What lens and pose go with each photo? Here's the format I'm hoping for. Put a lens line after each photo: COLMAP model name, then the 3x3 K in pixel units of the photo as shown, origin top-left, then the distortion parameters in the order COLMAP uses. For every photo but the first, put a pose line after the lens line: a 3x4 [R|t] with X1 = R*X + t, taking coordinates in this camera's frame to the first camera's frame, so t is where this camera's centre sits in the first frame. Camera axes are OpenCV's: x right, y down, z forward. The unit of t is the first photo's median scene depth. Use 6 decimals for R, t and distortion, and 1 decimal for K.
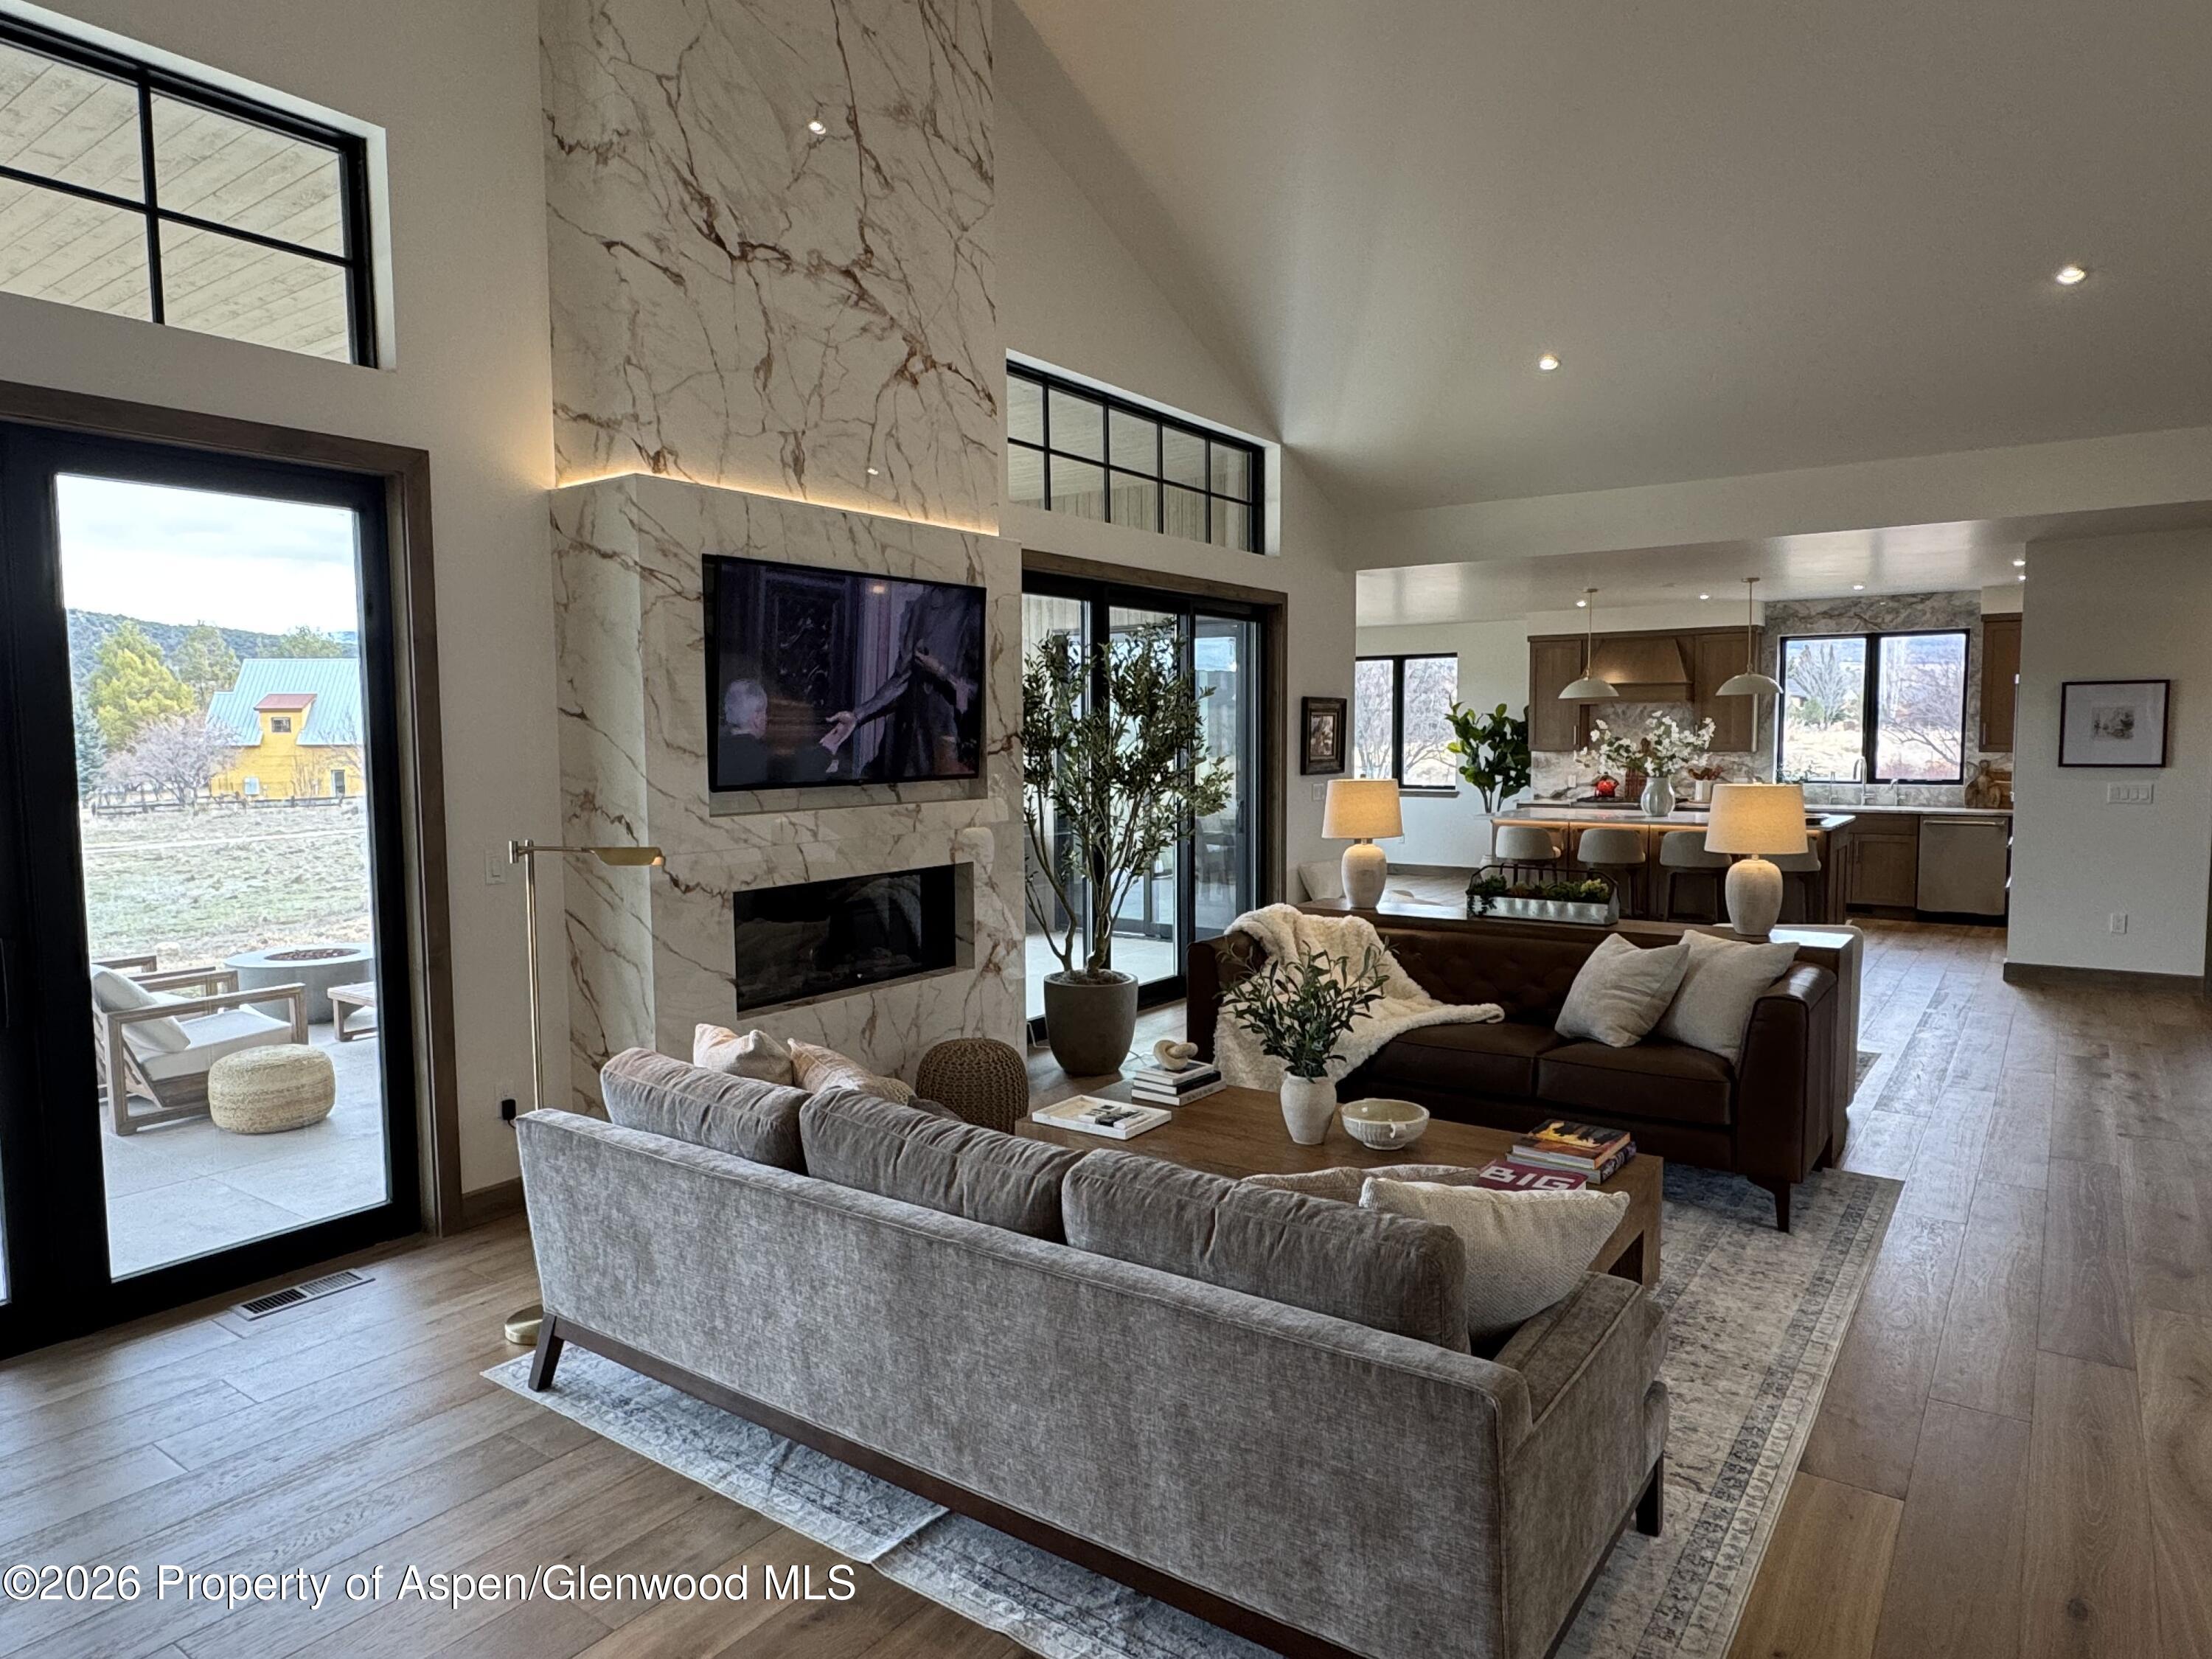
lens RADIAL K [[1347.6, 0, 1108.2], [0, 1347.6, 830.8], [0, 0, 1]] dist [-0.001384, 0.002058]
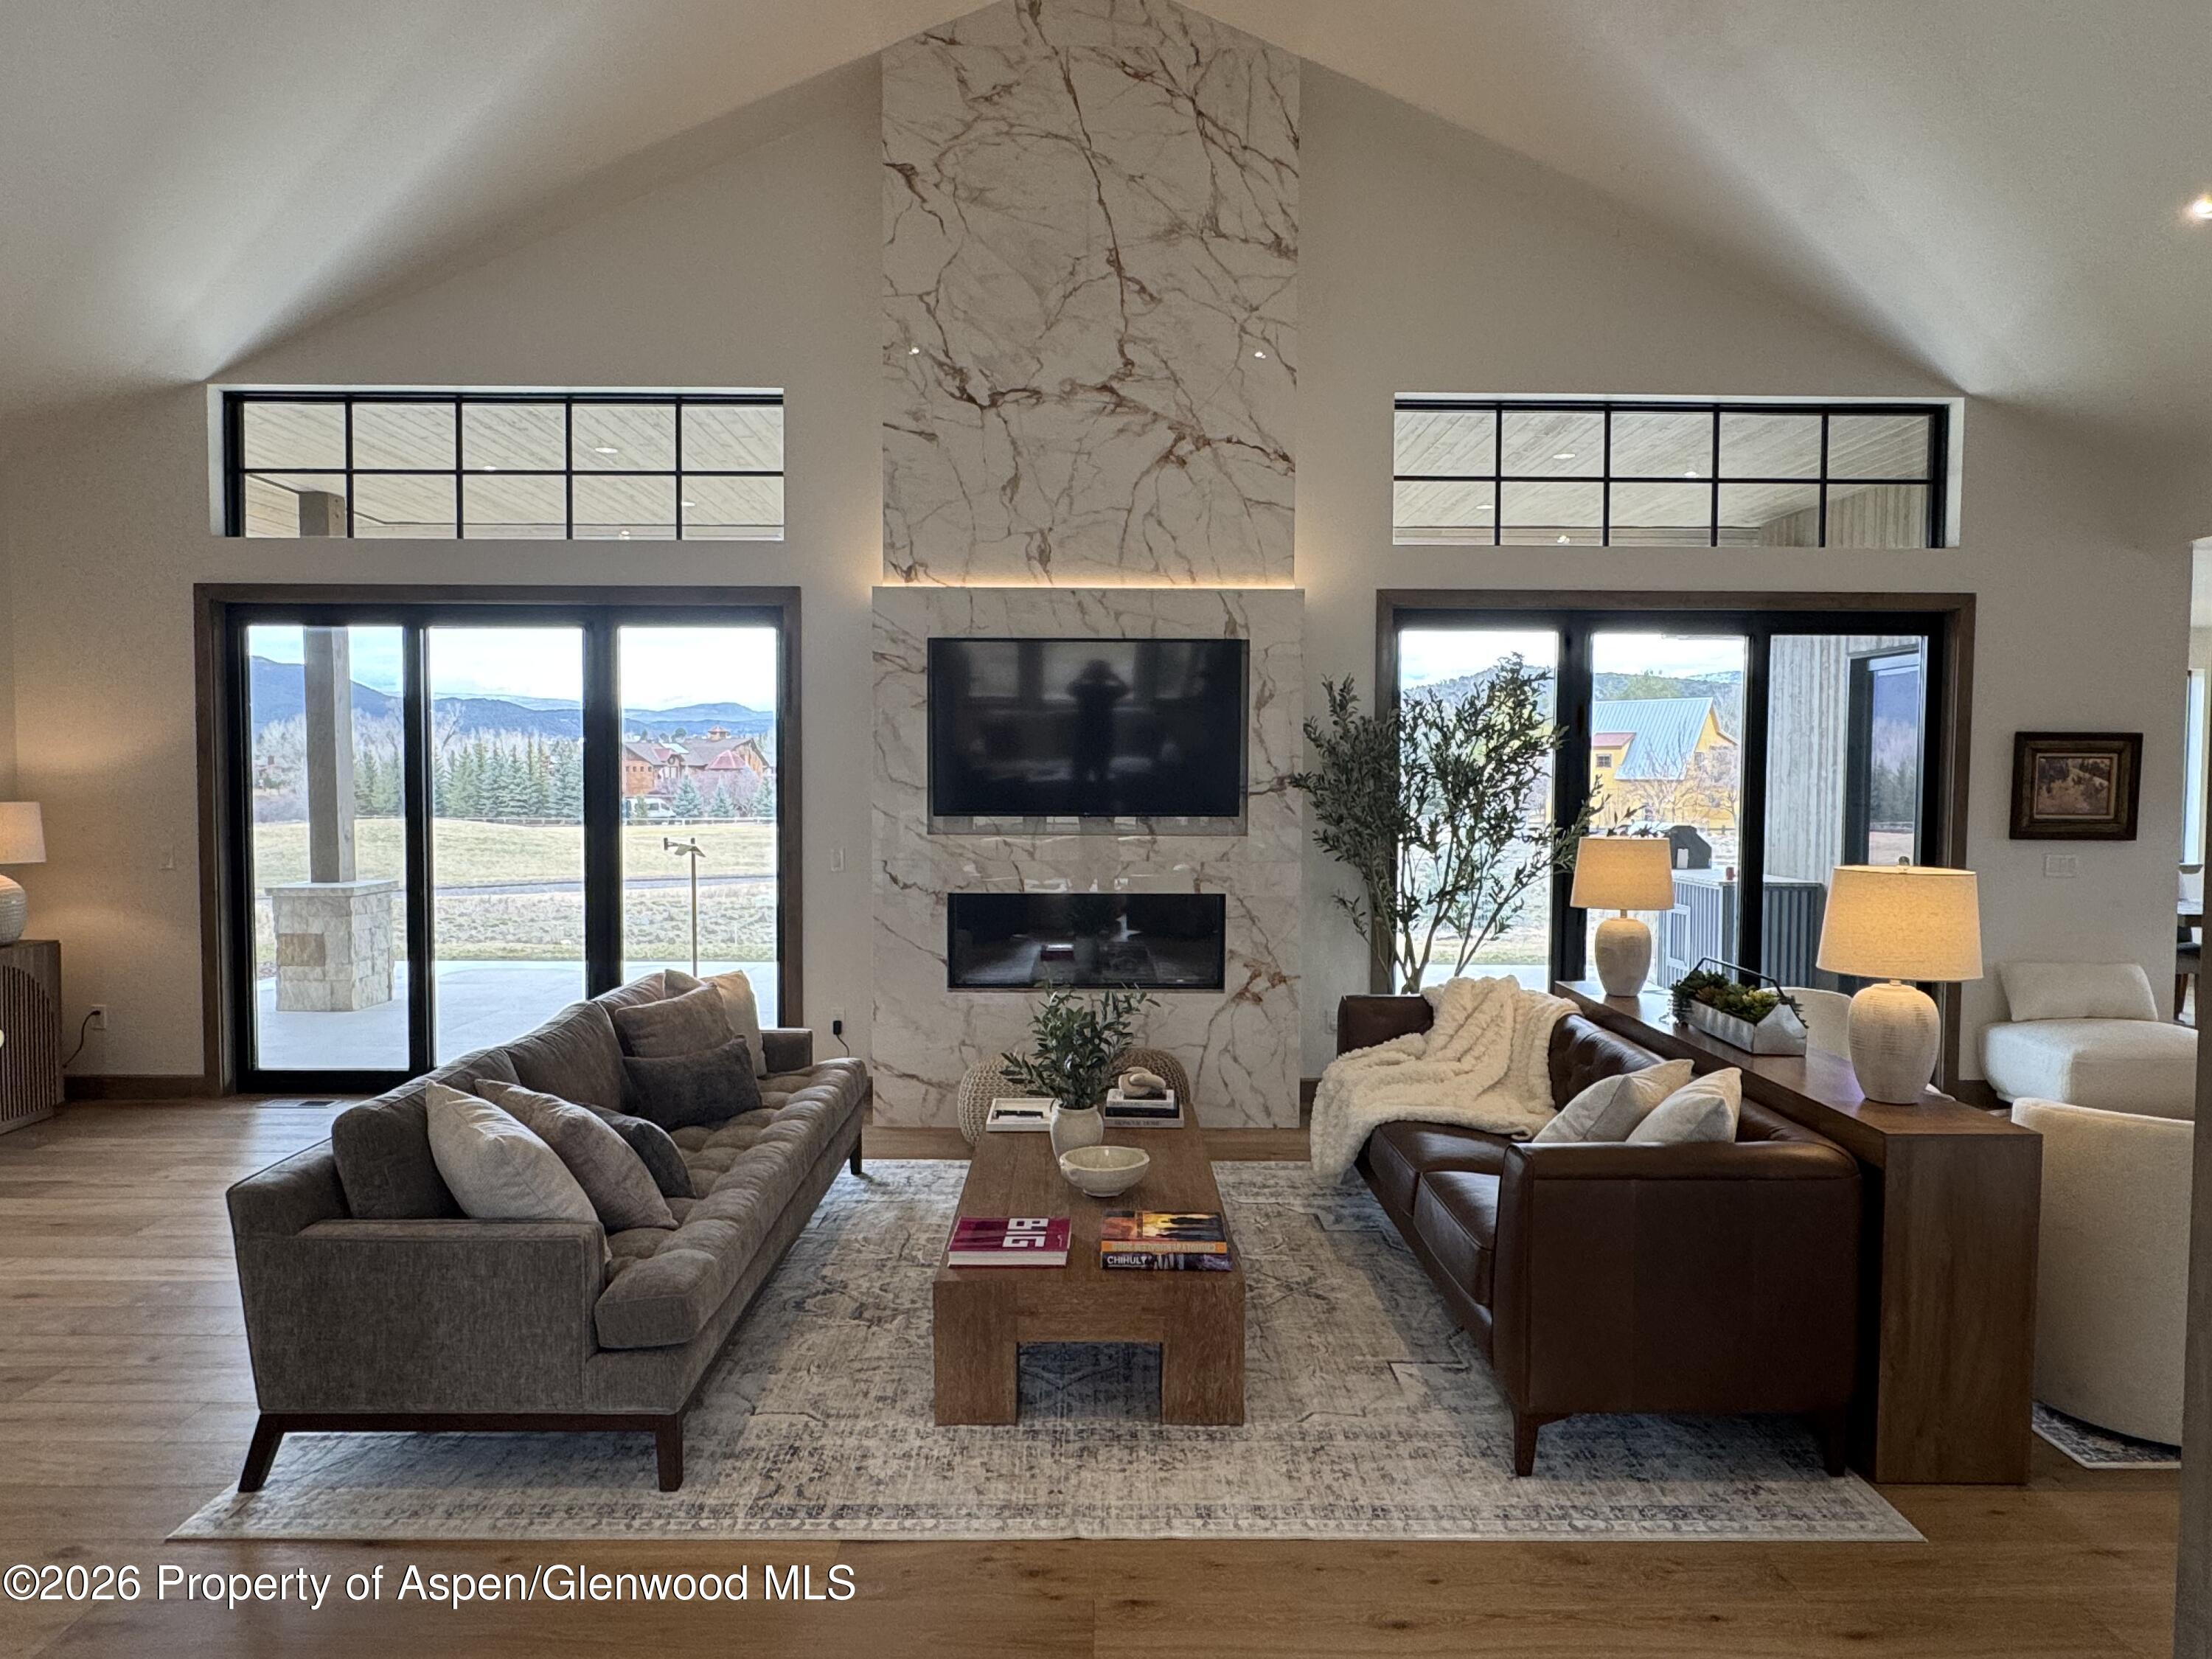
lens RADIAL K [[1347.6, 0, 1104.7], [0, 1347.6, 827.0], [0, 0, 1]] dist [-0.001384, 0.002058]
pose [[0.593938, 0.043990, -0.803307, 0.803818], [-0.067686, 0.997696, 0.004590, -0.032658], [0.801659, 0.051647, 0.595547, 0.318583]]
